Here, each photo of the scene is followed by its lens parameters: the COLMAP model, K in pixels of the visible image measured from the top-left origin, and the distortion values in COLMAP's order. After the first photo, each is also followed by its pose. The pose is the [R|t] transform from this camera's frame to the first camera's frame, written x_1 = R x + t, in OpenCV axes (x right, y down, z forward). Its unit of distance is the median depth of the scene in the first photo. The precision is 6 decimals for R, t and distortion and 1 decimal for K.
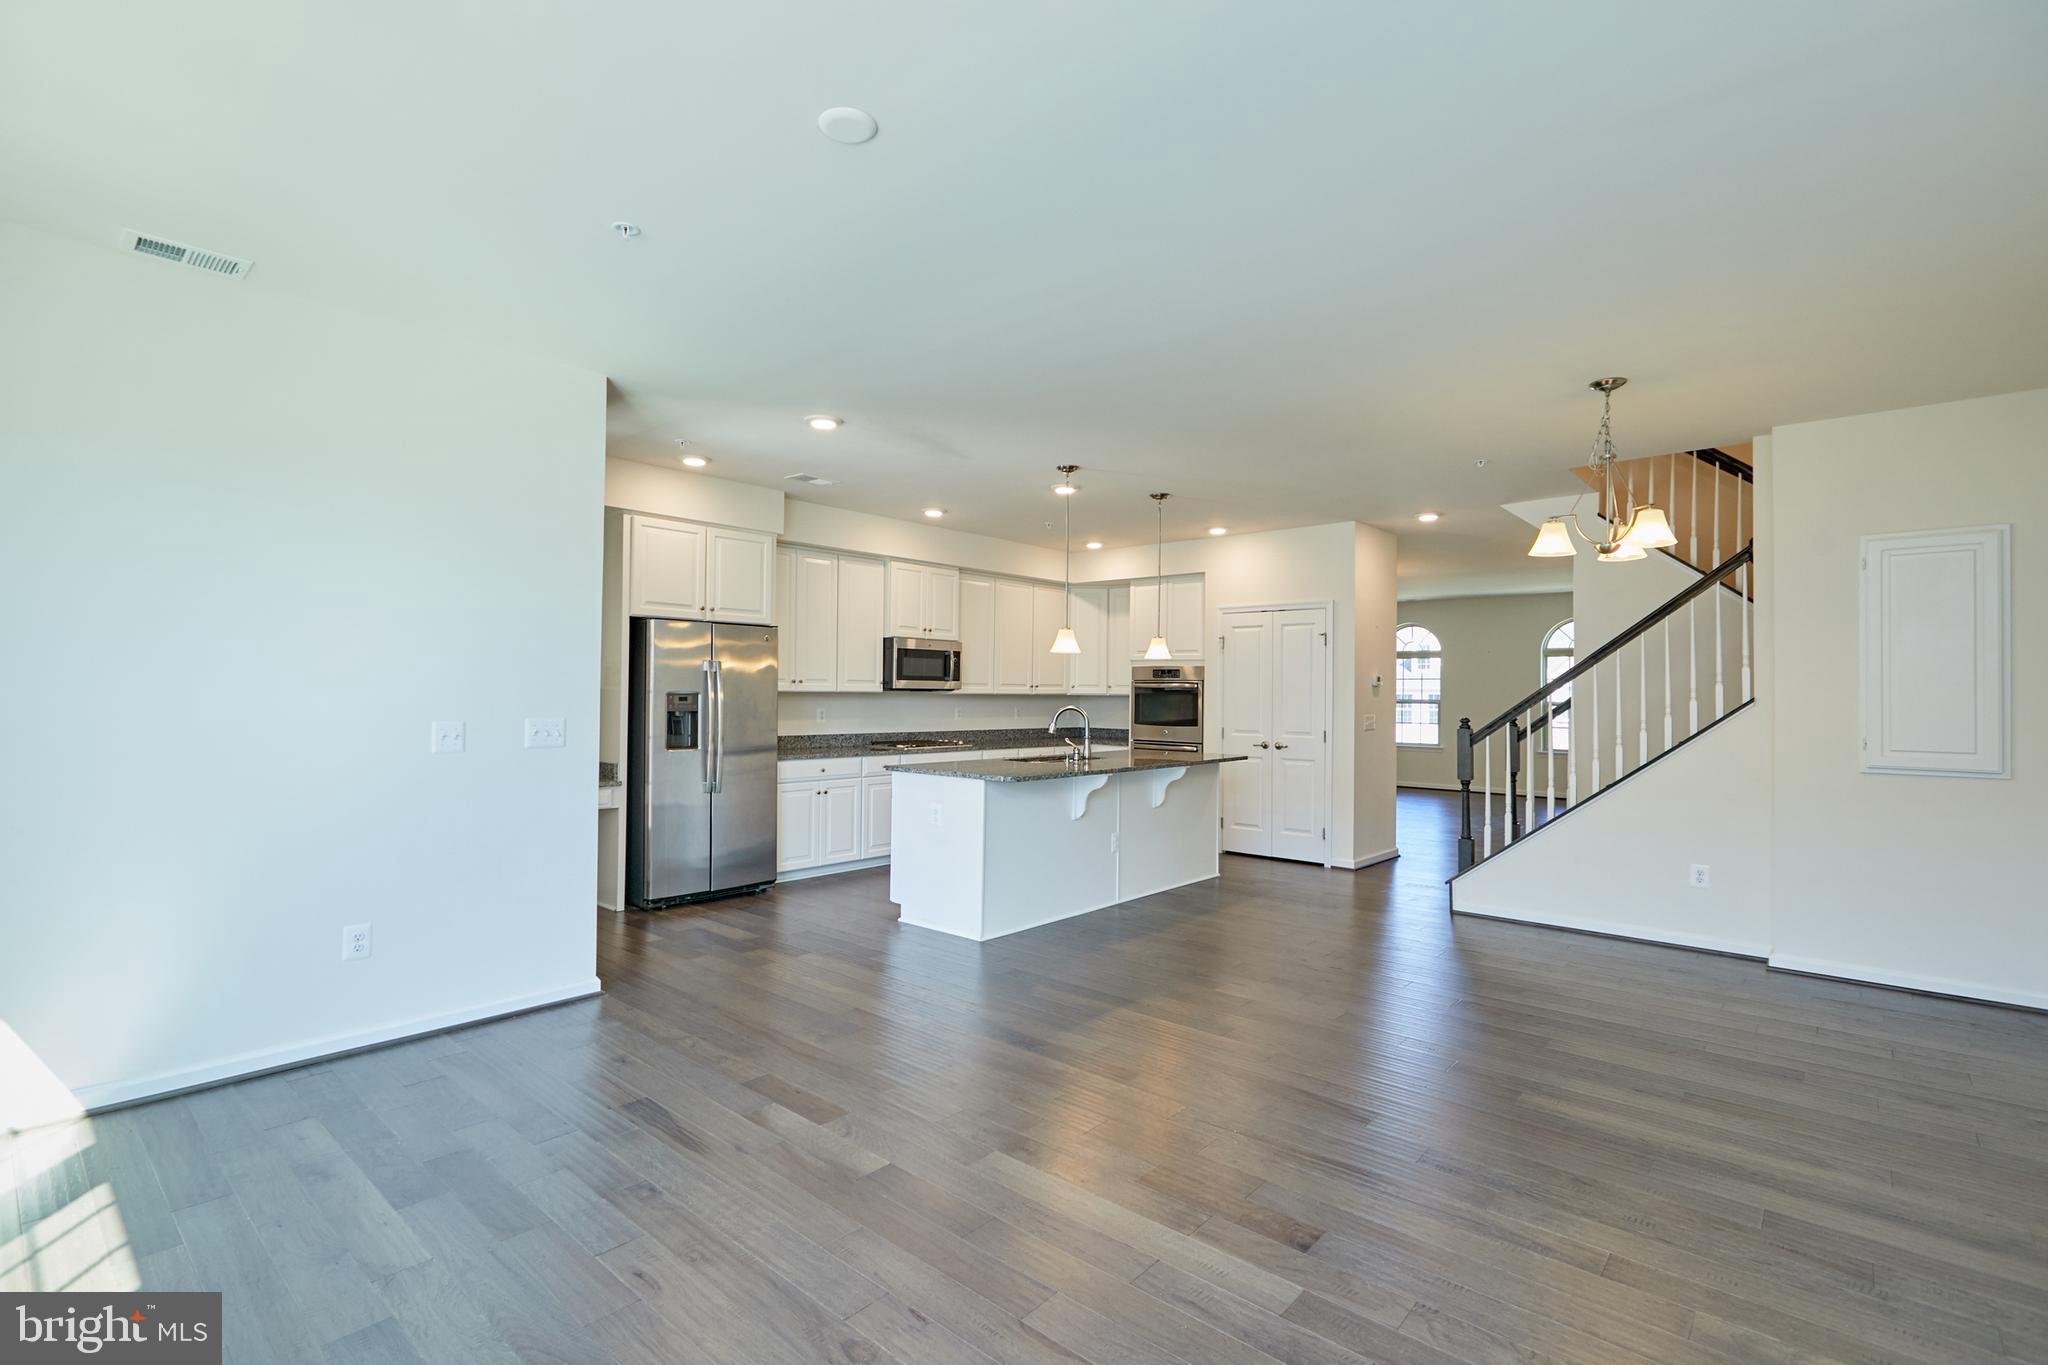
lens RADIAL K [[942.8, 0, 1022.6], [0, 942.8, 682.3], [0, 0, 1]] dist [0.000082, -0.000024]
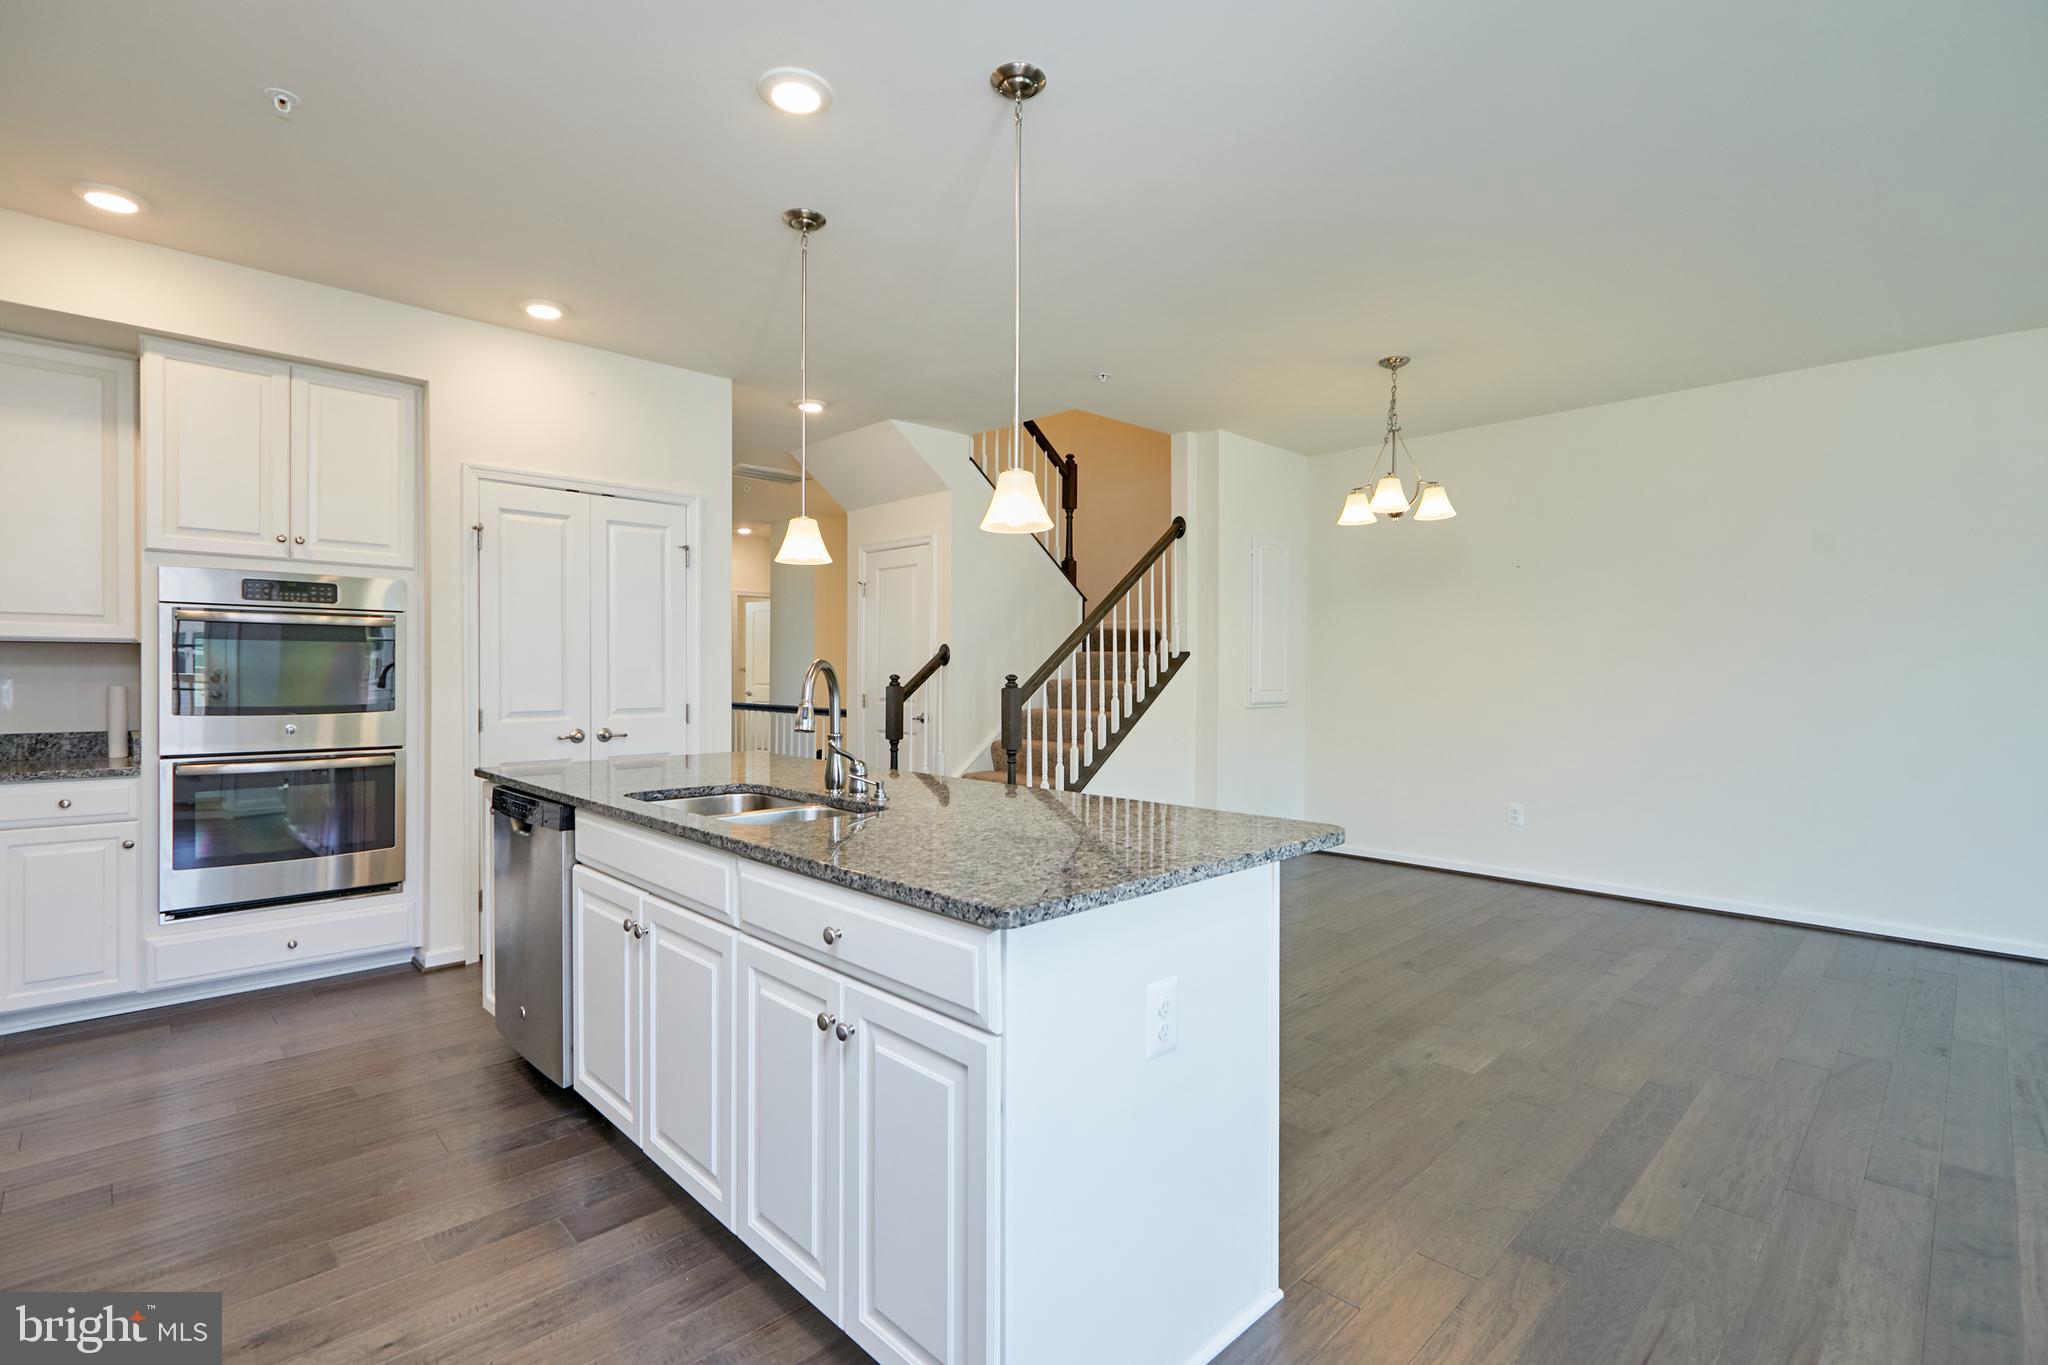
lens RADIAL K [[943.3, 0, 1016.7], [0, 943.3, 682.5], [0, 0, 1]] dist [0.004615, 0.000364]
pose [[0.076423, -0.023021, 0.996810, -0.279801], [-0.014103, 0.999608, 0.024167, 0.019213], [-0.996976, -0.015905, 0.076068, 0.728633]]
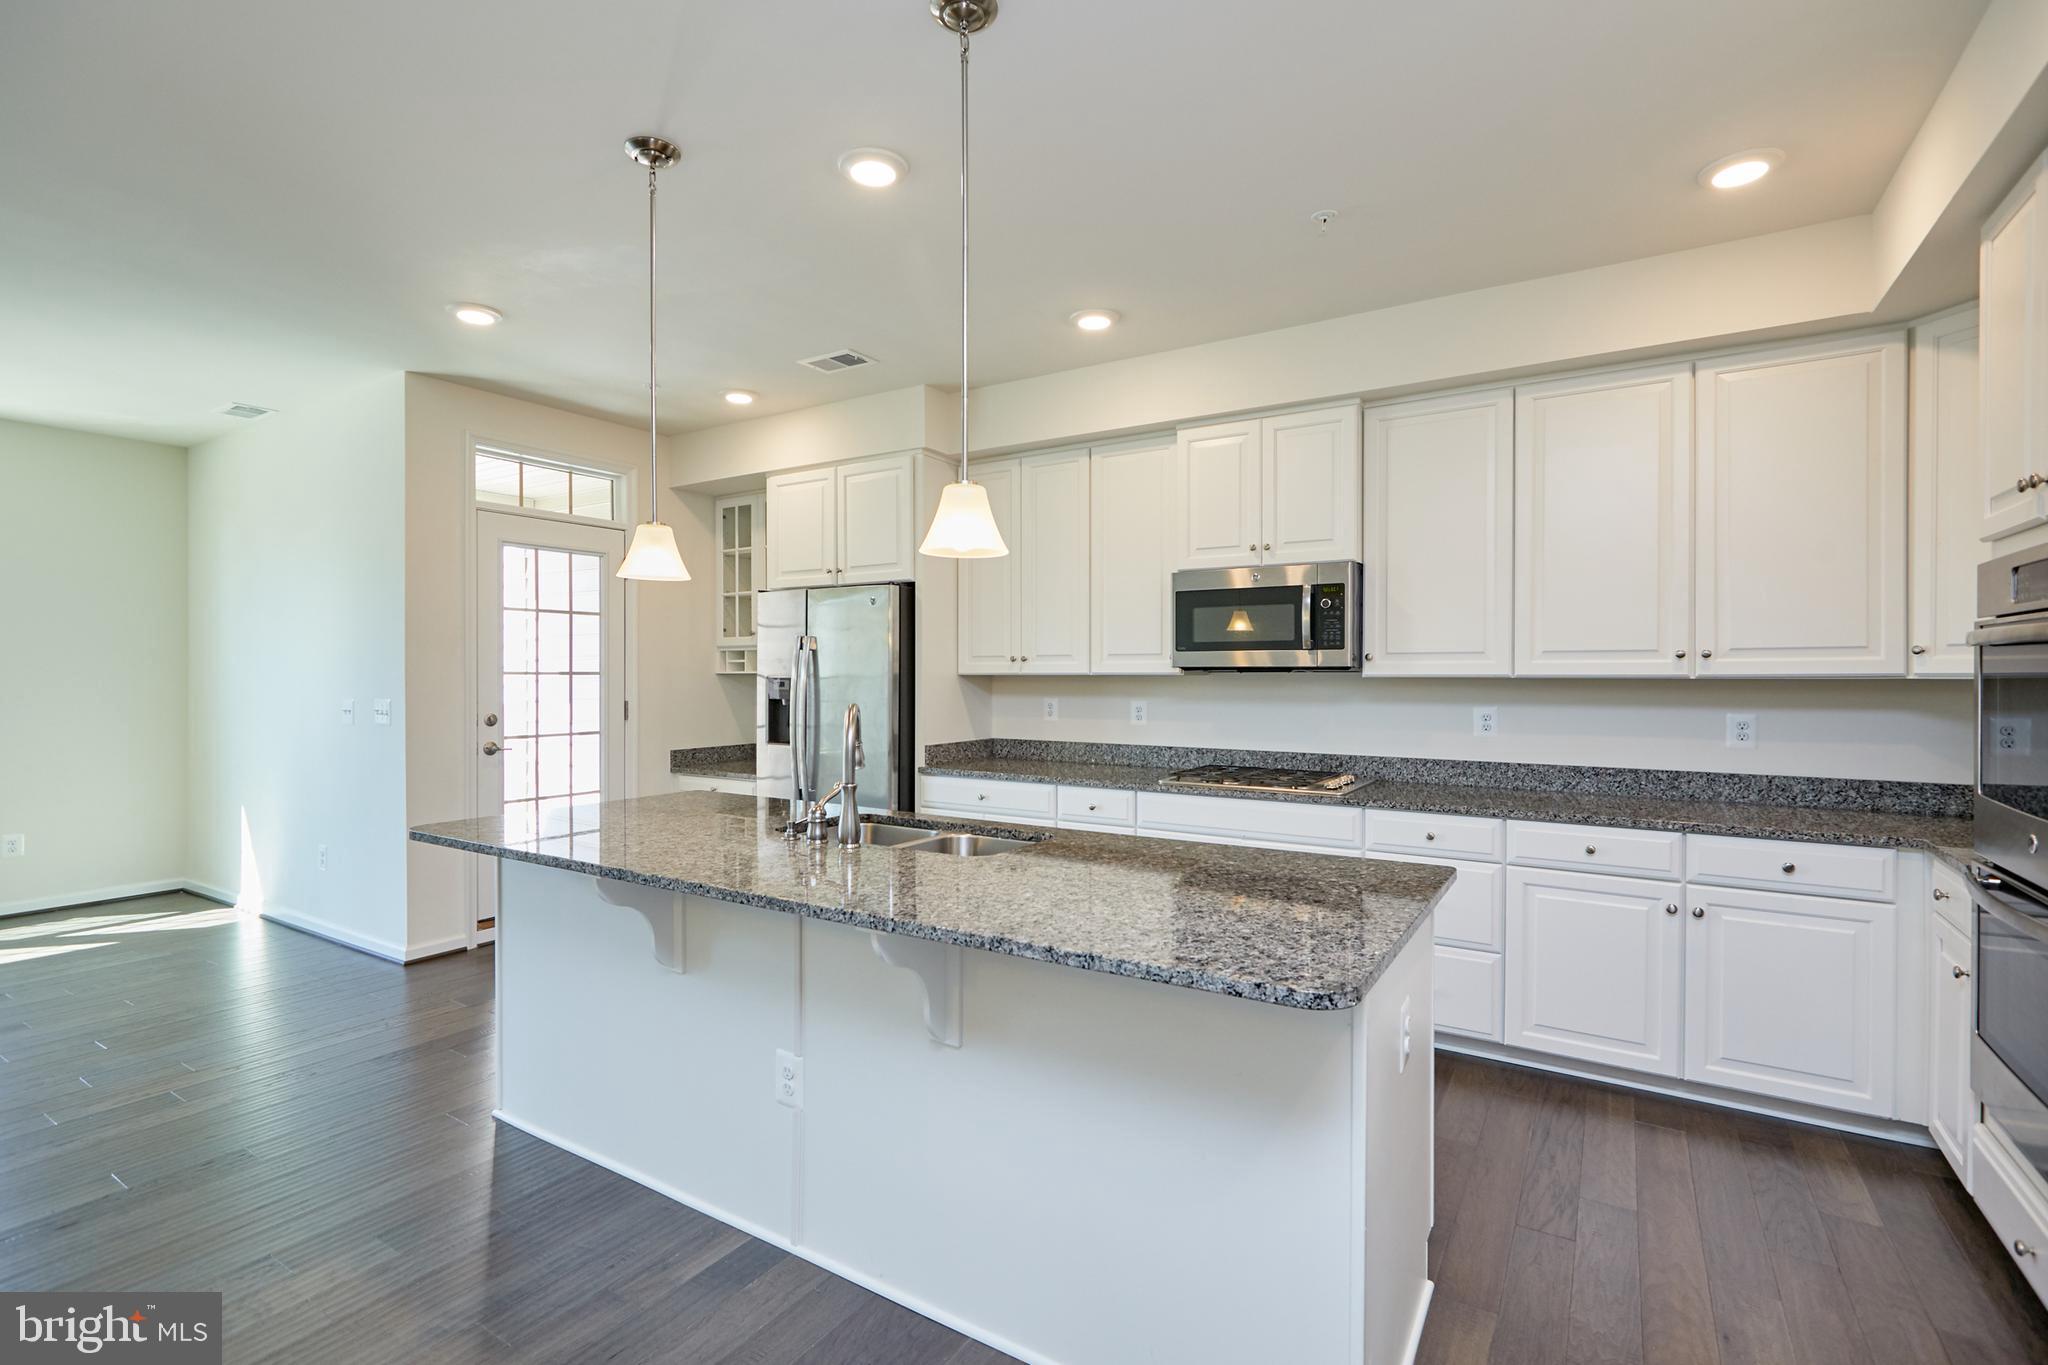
lens RADIAL K [[941.4, 0, 1021.5], [0, 941.4, 680.4], [0, 0, 1]] dist [0.000629, -0.000546]
pose [[0.158597, -0.003118, -0.987339, 0.377836], [0.011795, 0.999930, -0.001264, 0.013548], [0.987273, -0.011445, 0.158622, 0.827168]]
